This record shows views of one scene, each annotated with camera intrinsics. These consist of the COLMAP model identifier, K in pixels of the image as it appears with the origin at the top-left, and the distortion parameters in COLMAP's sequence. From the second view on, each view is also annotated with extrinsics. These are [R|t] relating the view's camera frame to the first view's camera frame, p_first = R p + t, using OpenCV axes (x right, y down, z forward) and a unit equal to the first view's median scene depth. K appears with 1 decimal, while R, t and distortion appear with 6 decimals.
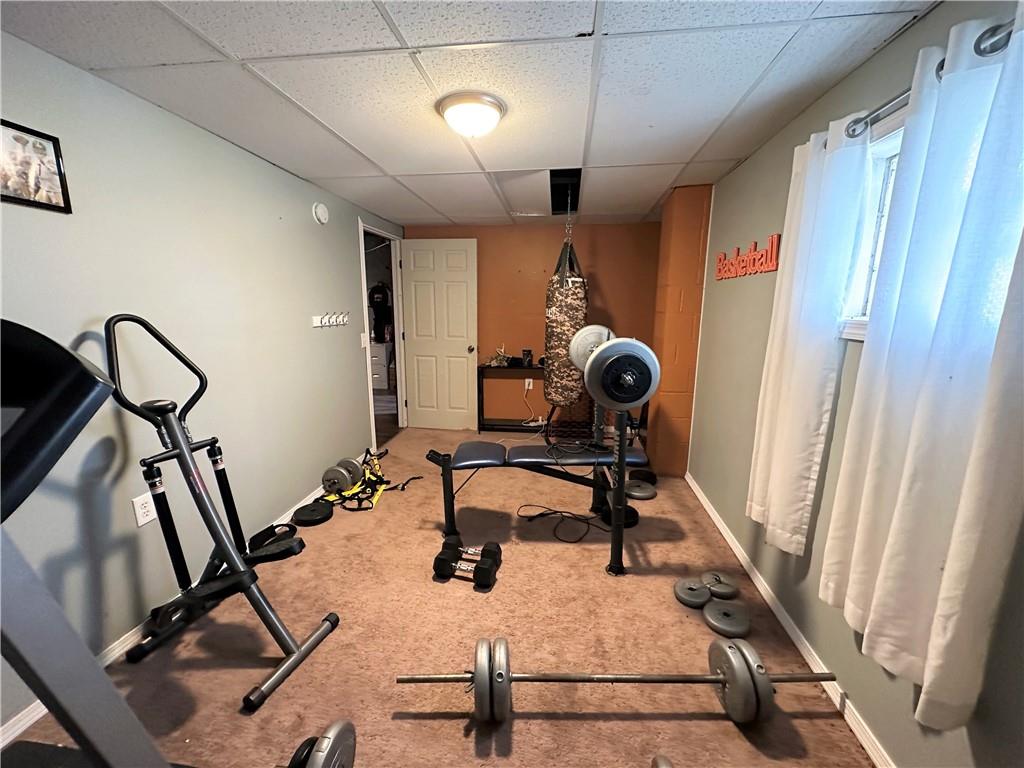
lens RADIAL K [[433.7, 0, 514.7], [0, 433.7, 385.6], [0, 0, 1]] dist [-0.001933, 0.000239]
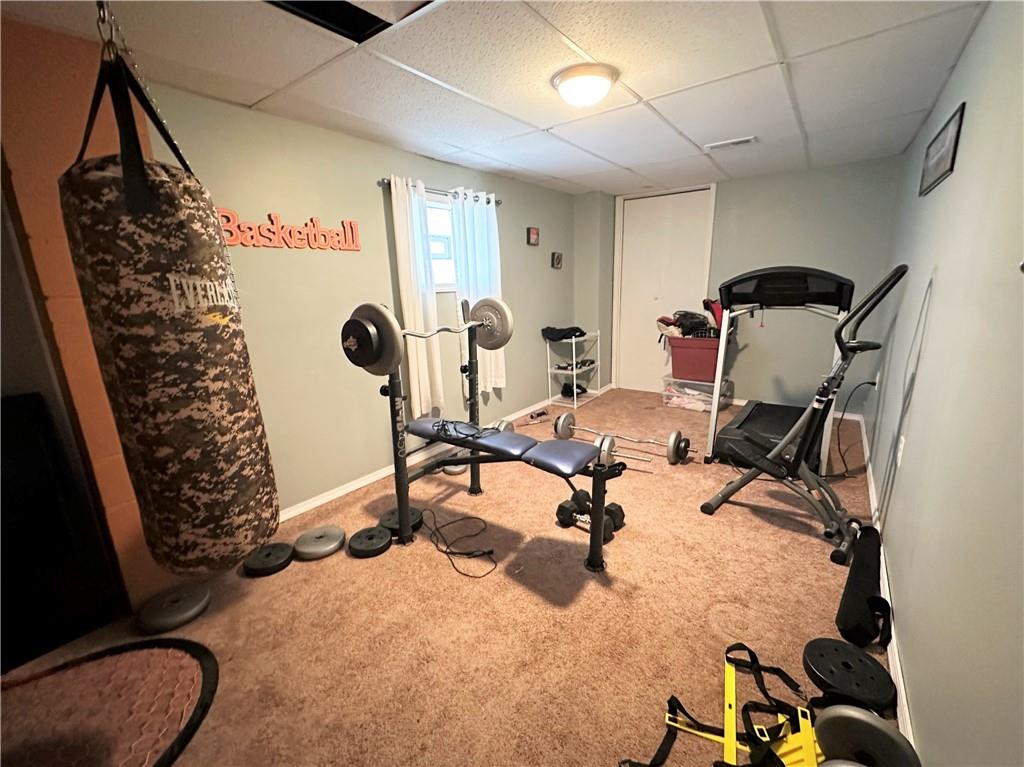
lens RADIAL K [[433.7, 0, 514.7], [0, 433.7, 385.1], [0, 0, 1]] dist [-0.001933, 0.000239]
pose [[-0.877034, -0.080236, 0.473682, -0.350500], [0.119658, 0.918403, 0.377117, -0.251452], [-0.465289, 0.387424, -0.795870, 1.513711]]
